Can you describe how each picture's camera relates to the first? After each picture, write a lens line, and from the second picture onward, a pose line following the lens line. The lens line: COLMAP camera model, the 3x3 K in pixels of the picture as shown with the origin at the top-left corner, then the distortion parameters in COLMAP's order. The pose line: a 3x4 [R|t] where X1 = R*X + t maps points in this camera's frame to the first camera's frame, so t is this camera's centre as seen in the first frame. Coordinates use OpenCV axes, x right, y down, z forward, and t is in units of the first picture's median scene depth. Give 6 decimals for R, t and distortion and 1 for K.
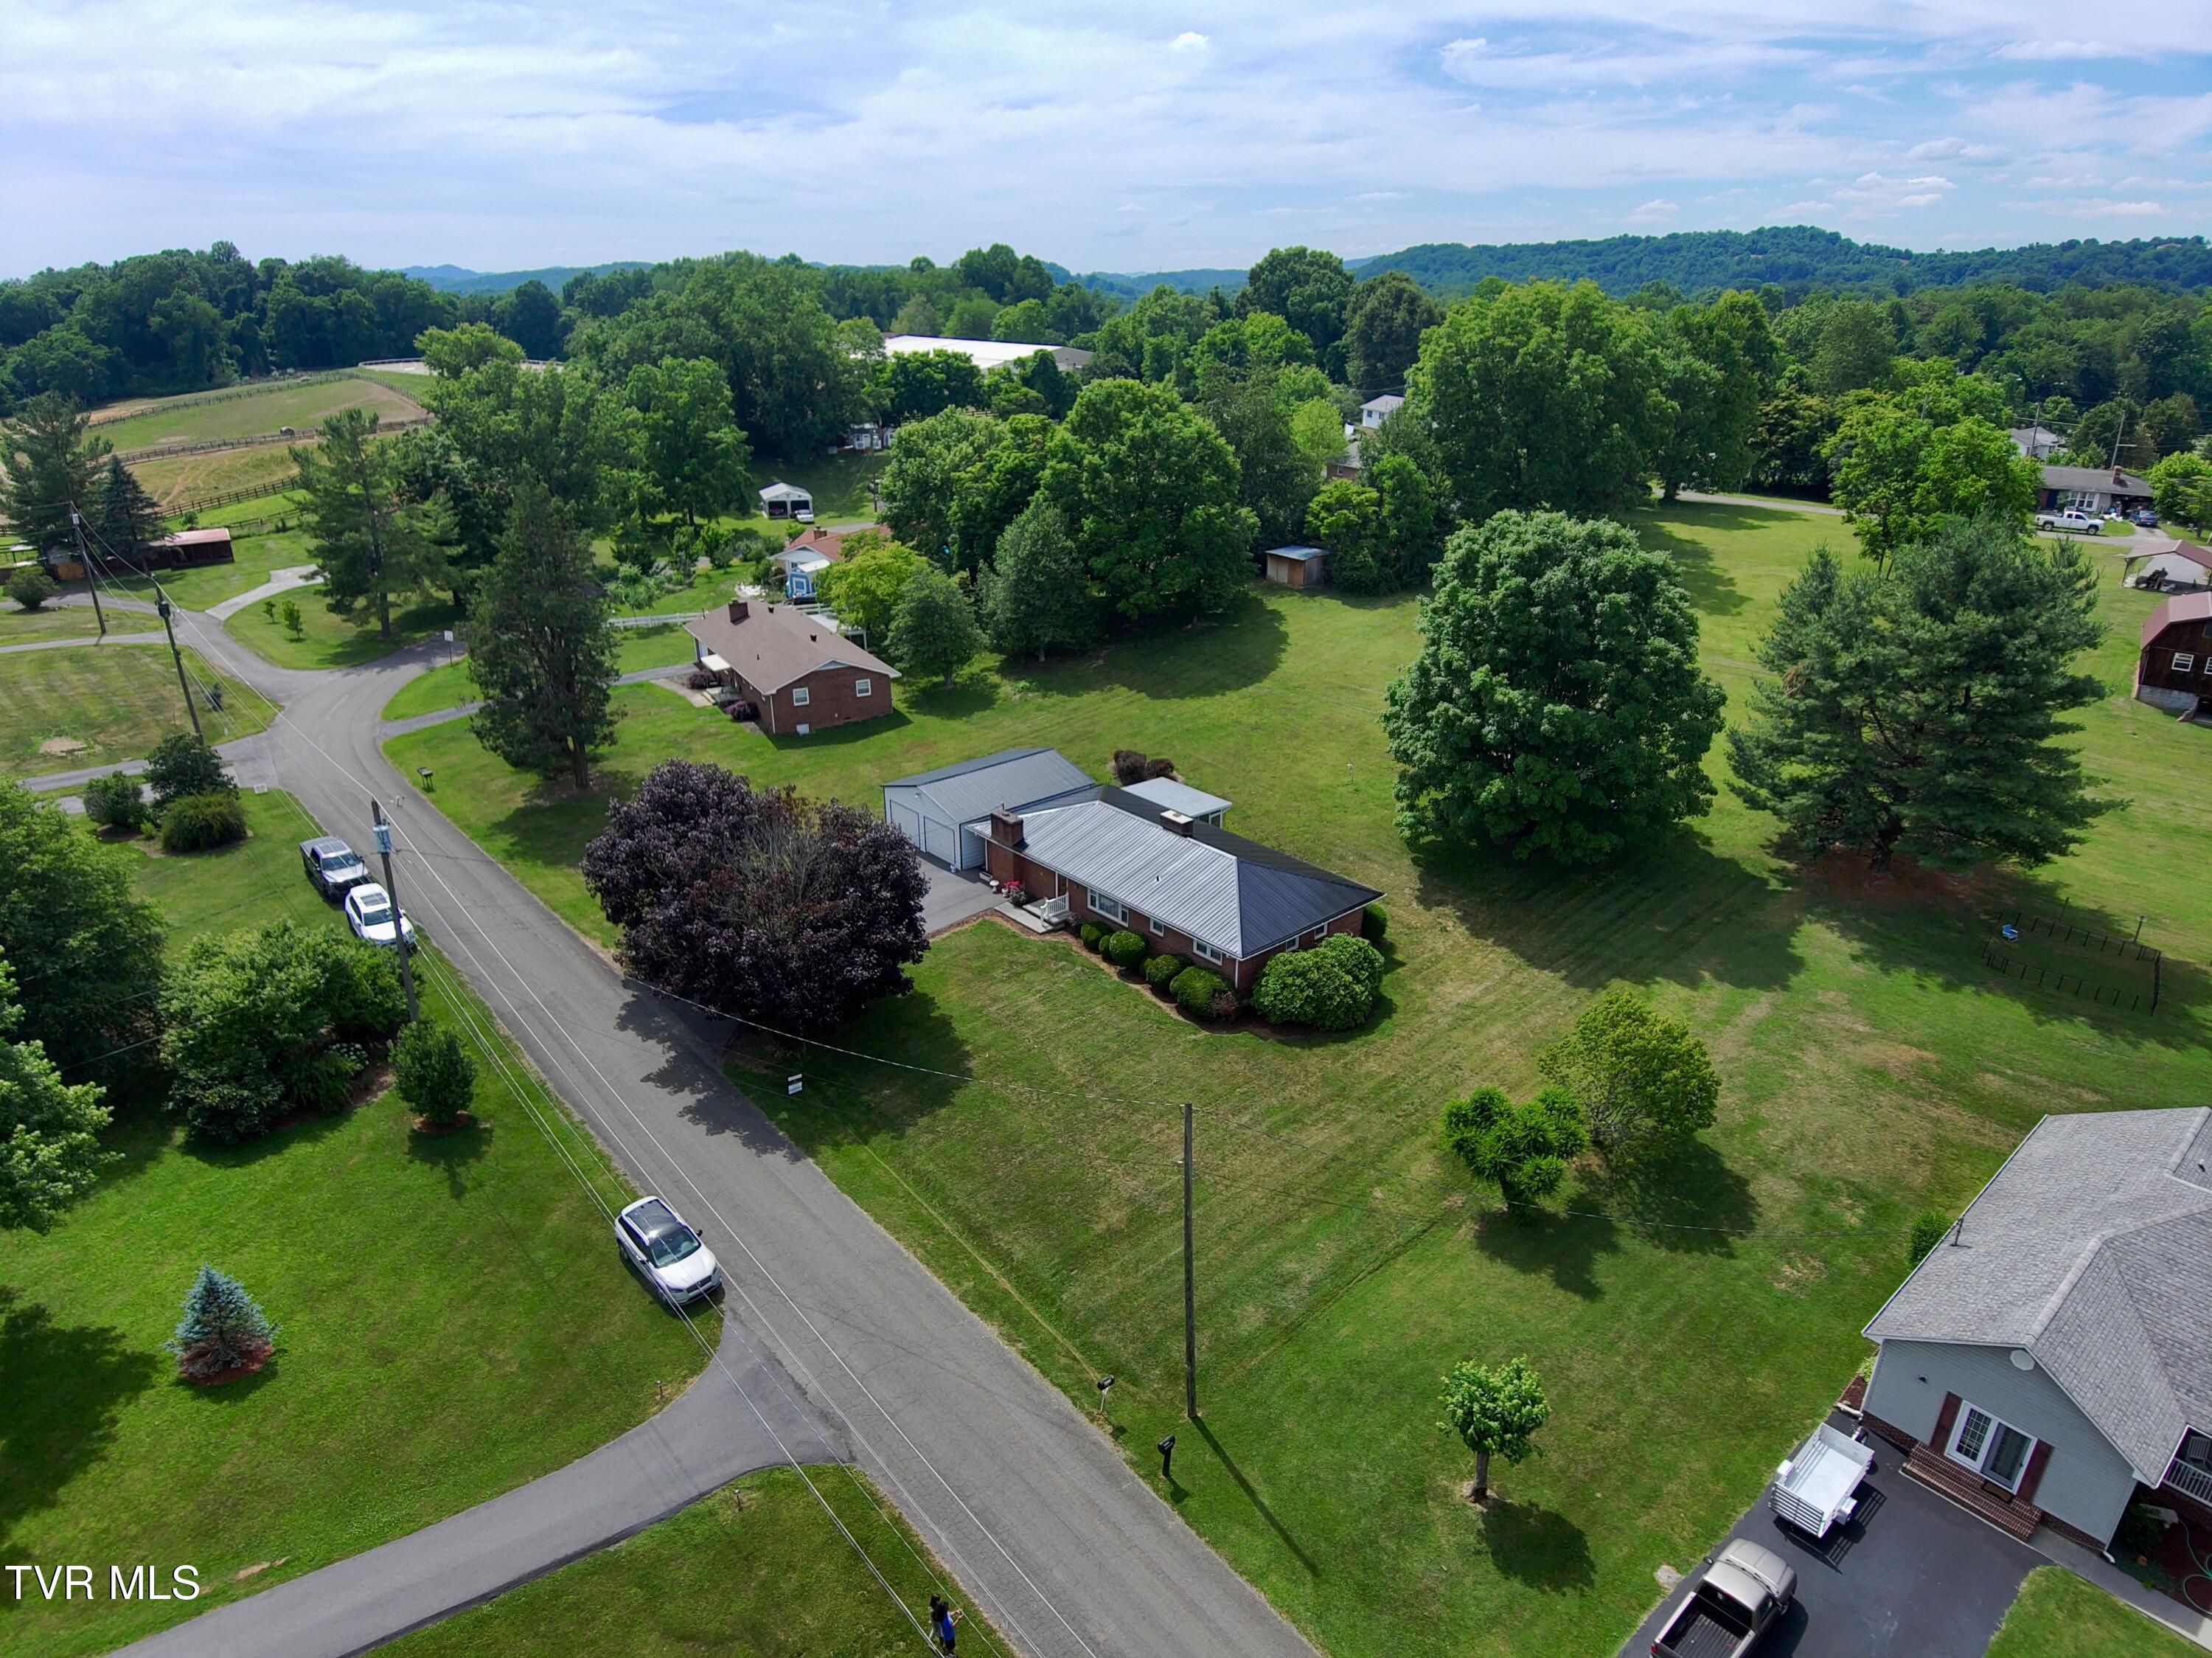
lens RADIAL K [[1341.3, 0, 1108.3], [0, 1341.3, 828.1], [0, 0, 1]] dist [0.044038, -0.068938]
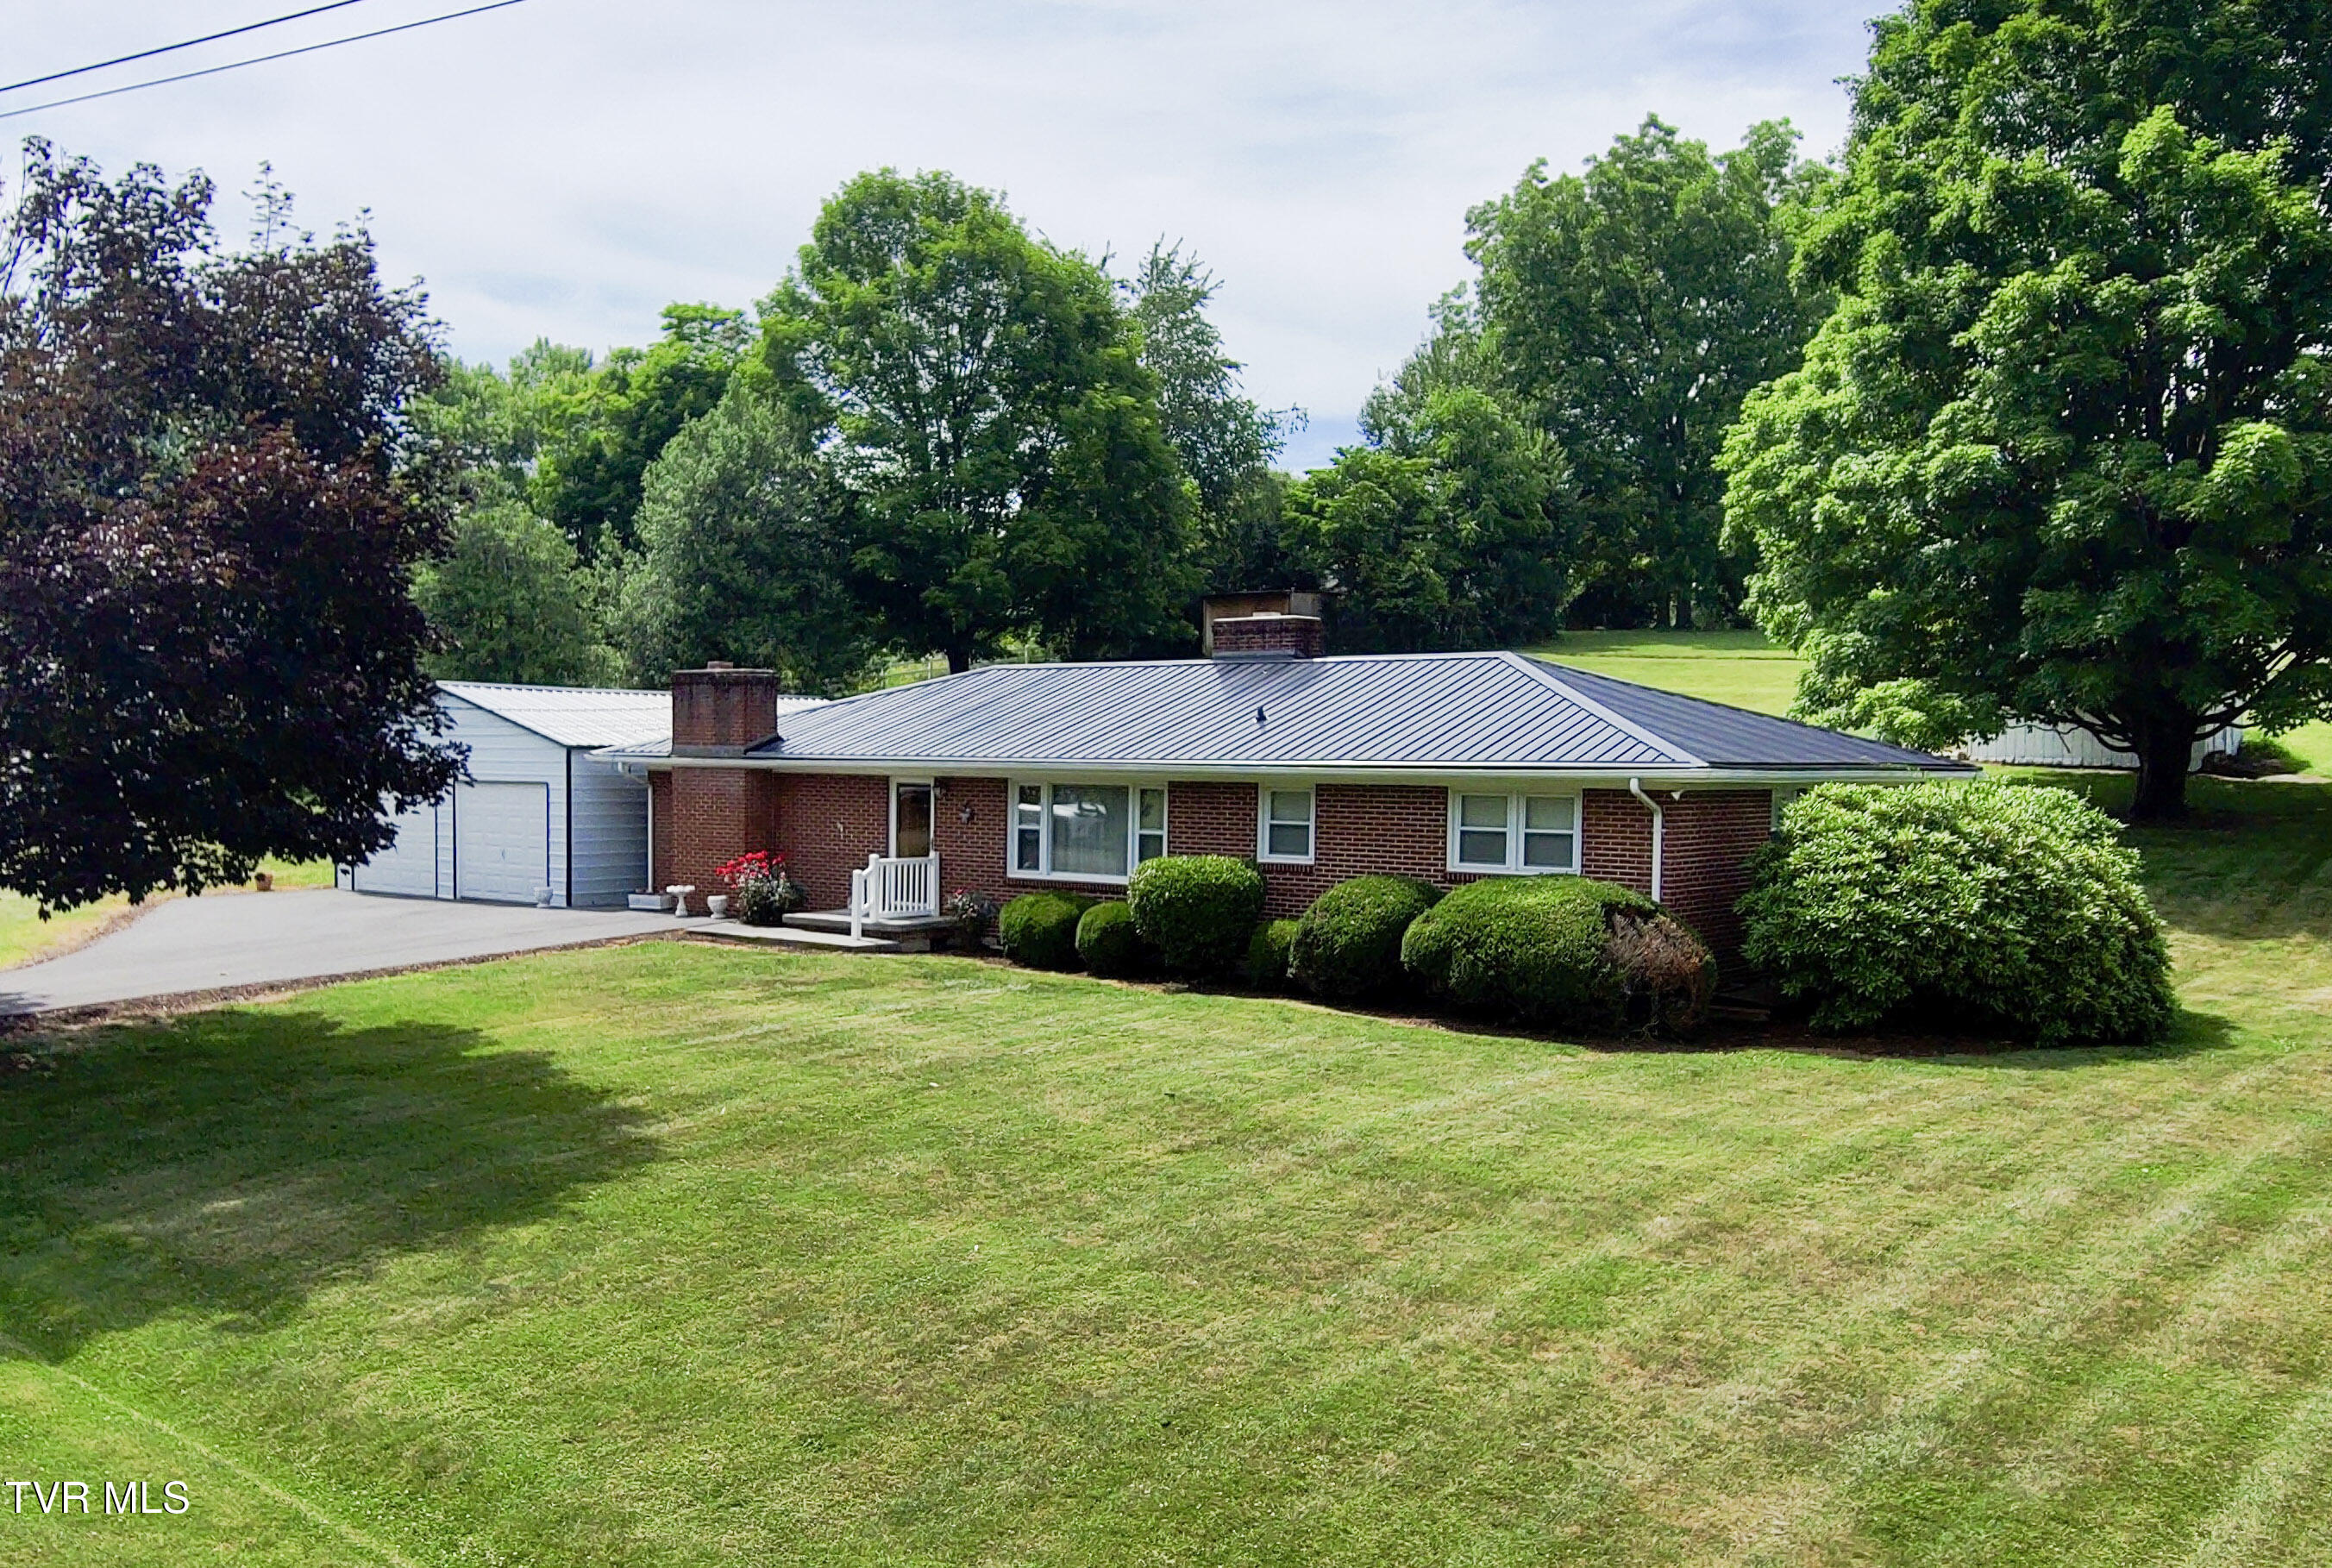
lens RADIAL K [[2194.2, 0, 1168.1], [0, 2194.2, 785.2], [0, 0, 1]] dist [-0.003142, 0.000000]
pose [[0.983426, 0.007434, 0.181155, -0.043673], [0.049264, 0.950612, -0.306447, 0.119666], [-0.174487, 0.310293, 0.934491, 0.329600]]
